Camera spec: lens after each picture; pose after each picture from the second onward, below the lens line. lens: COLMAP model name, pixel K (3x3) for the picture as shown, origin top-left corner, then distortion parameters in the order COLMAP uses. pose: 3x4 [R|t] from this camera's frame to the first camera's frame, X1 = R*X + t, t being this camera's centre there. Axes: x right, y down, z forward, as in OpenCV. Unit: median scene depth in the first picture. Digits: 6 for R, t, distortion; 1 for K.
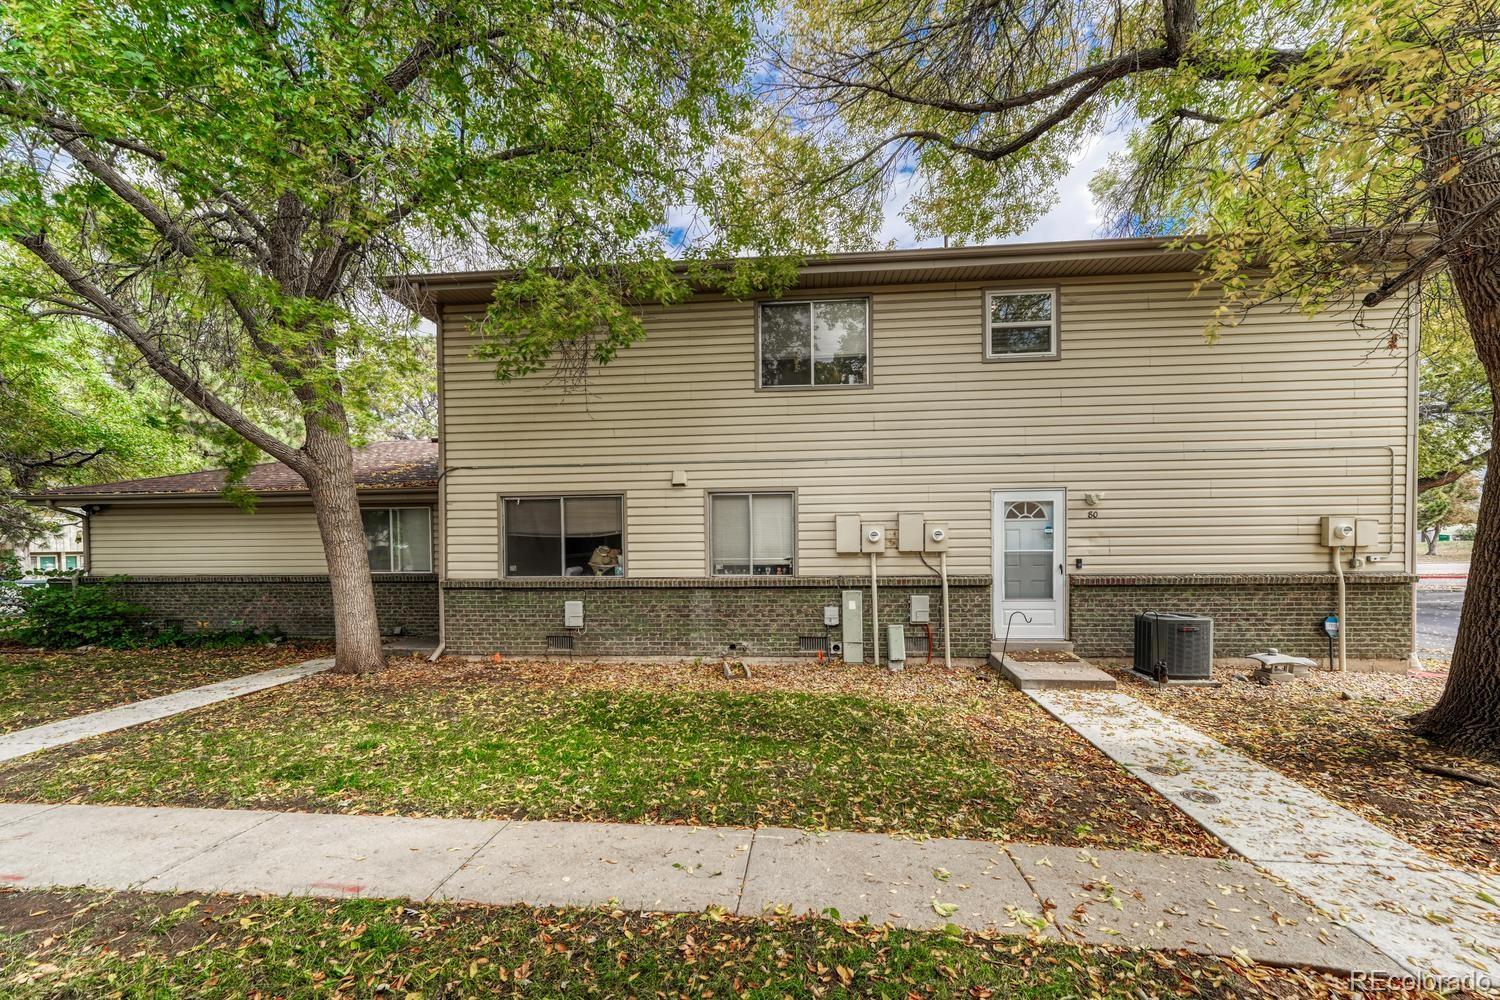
lens RADIAL K [[582.3, 0, 751.4], [0, 582.3, 551.1], [0, 0, 1]] dist [-0.003023, 0.000242]
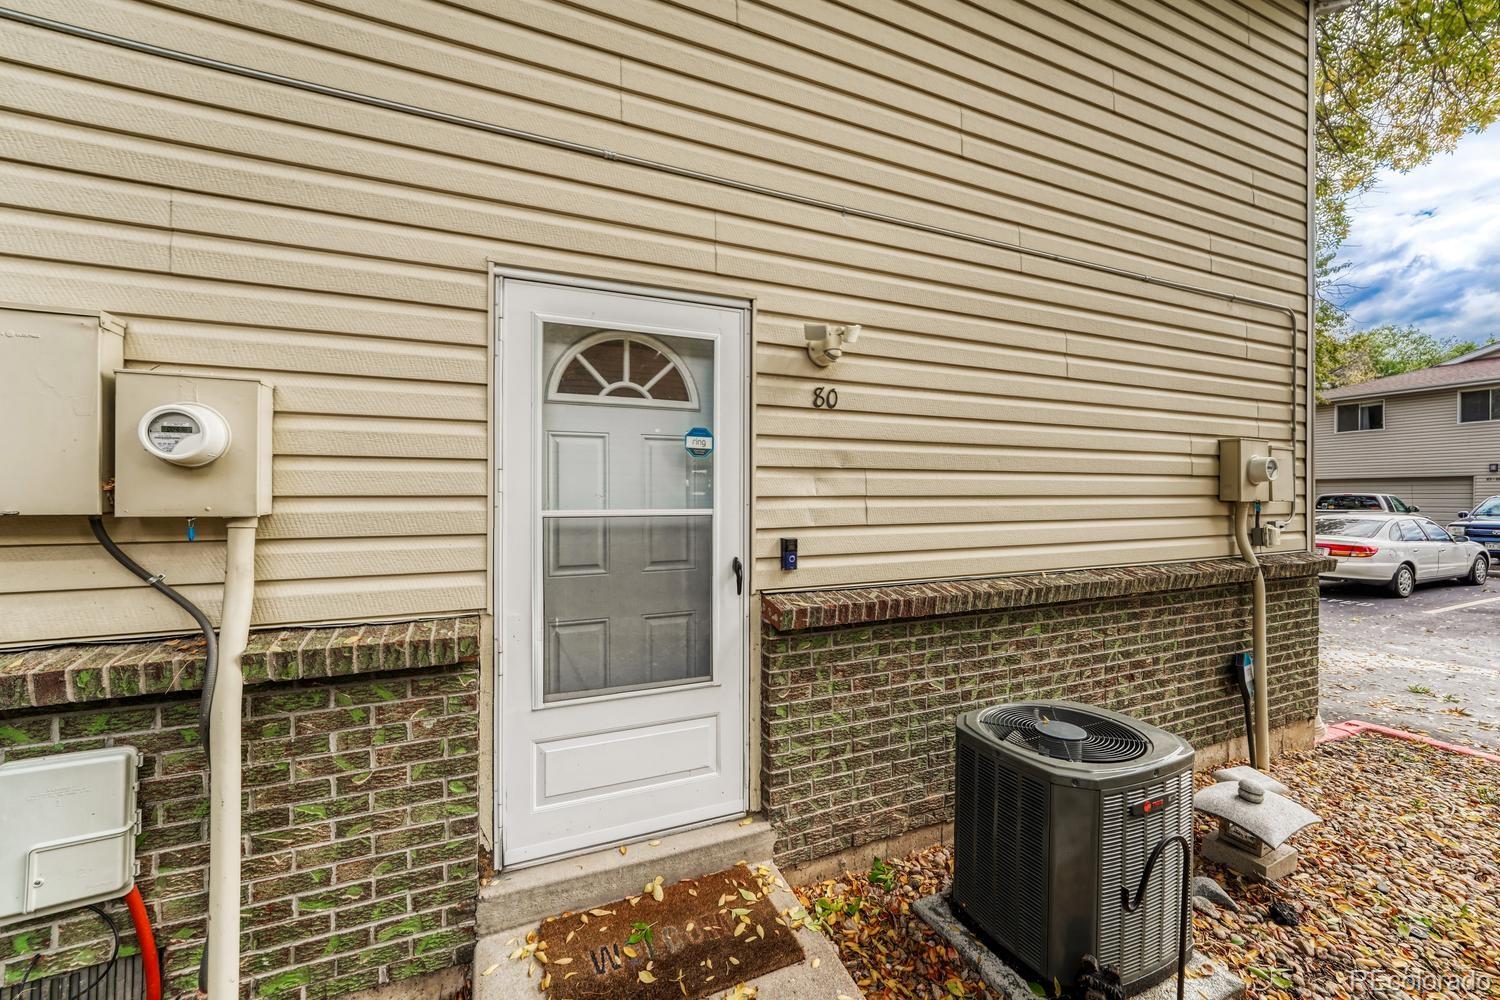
lens RADIAL K [[646.4, 0, 757.1], [0, 646.4, 501.2], [0, 0, 1]] dist [-0.006794, 0.000697]
pose [[0.859186, 0.006258, 0.511625, 0.374436], [-0.000566, 0.999936, -0.011281, -0.002620], [-0.511663, 0.009402, 0.859135, 0.715344]]
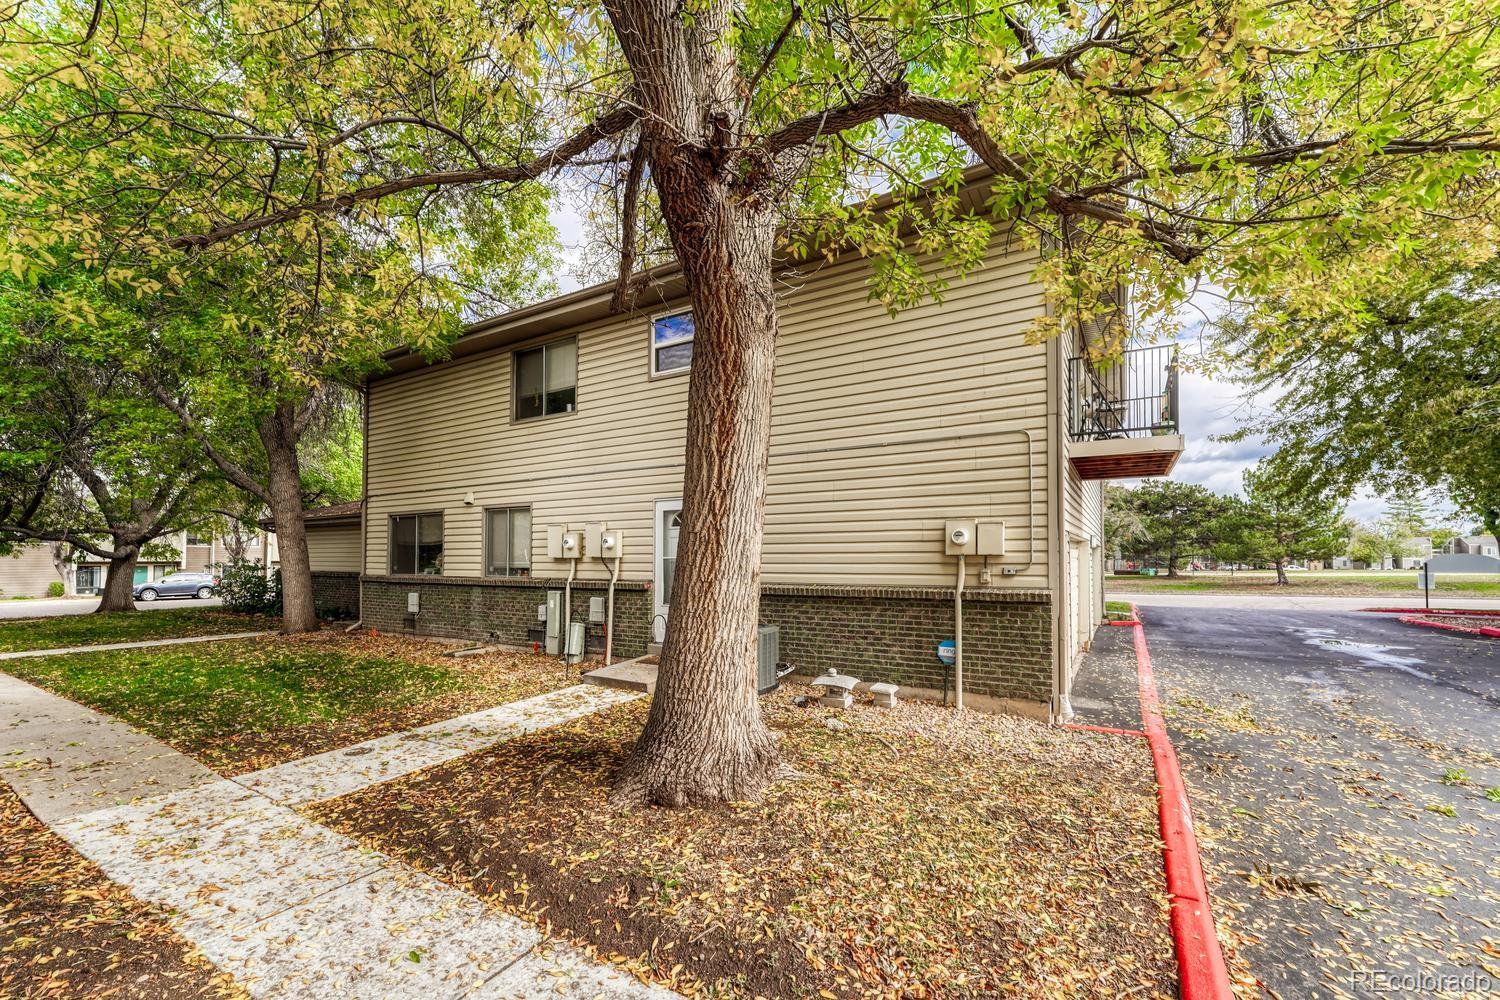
lens RADIAL K [[607.3, 0, 759.2], [0, 607.3, 539.1], [0, 0, 1]] dist [0.001616, 0.000192]
pose [[0.902179, -0.004368, -0.431341, 1.070103], [-0.012643, 0.999251, -0.036561, 0.003745], [0.431177, 0.038438, 0.901448, 0.092395]]
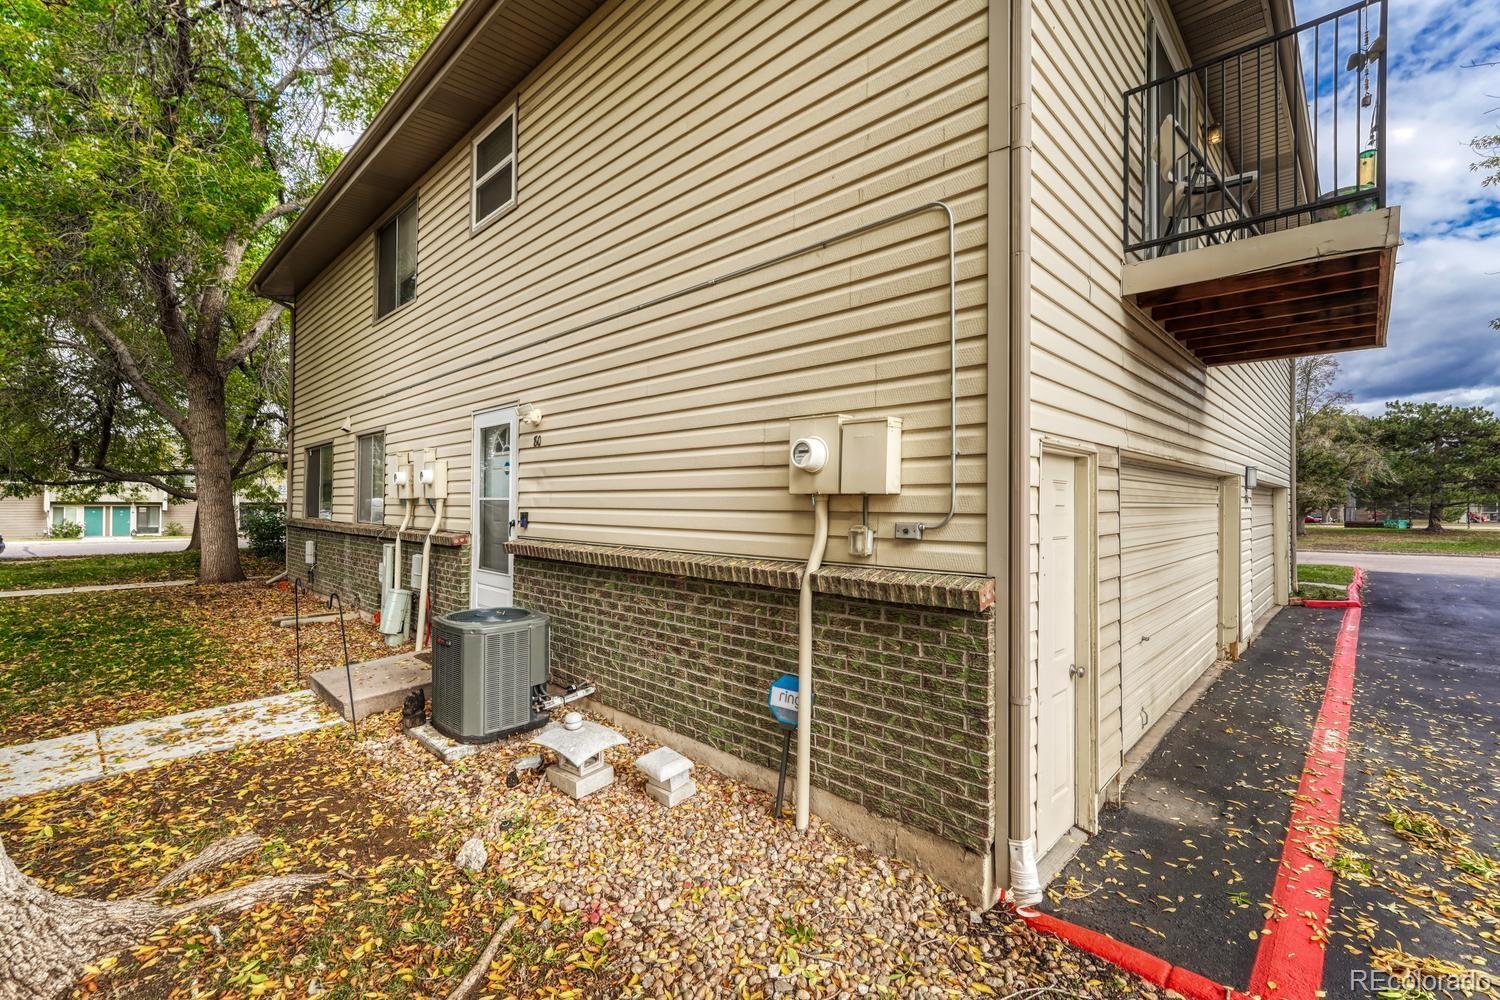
lens RADIAL K [[637.6, 0, 754.9], [0, 637.6, 486.8], [0, 0, 1]] dist [-0.006563, 0.004949]
pose [[0.783968, -0.000513, -0.620801, 1.180468], [-0.020020, 0.999459, -0.026107, -0.001641], [0.620478, 0.032895, 0.783534, 0.611609]]
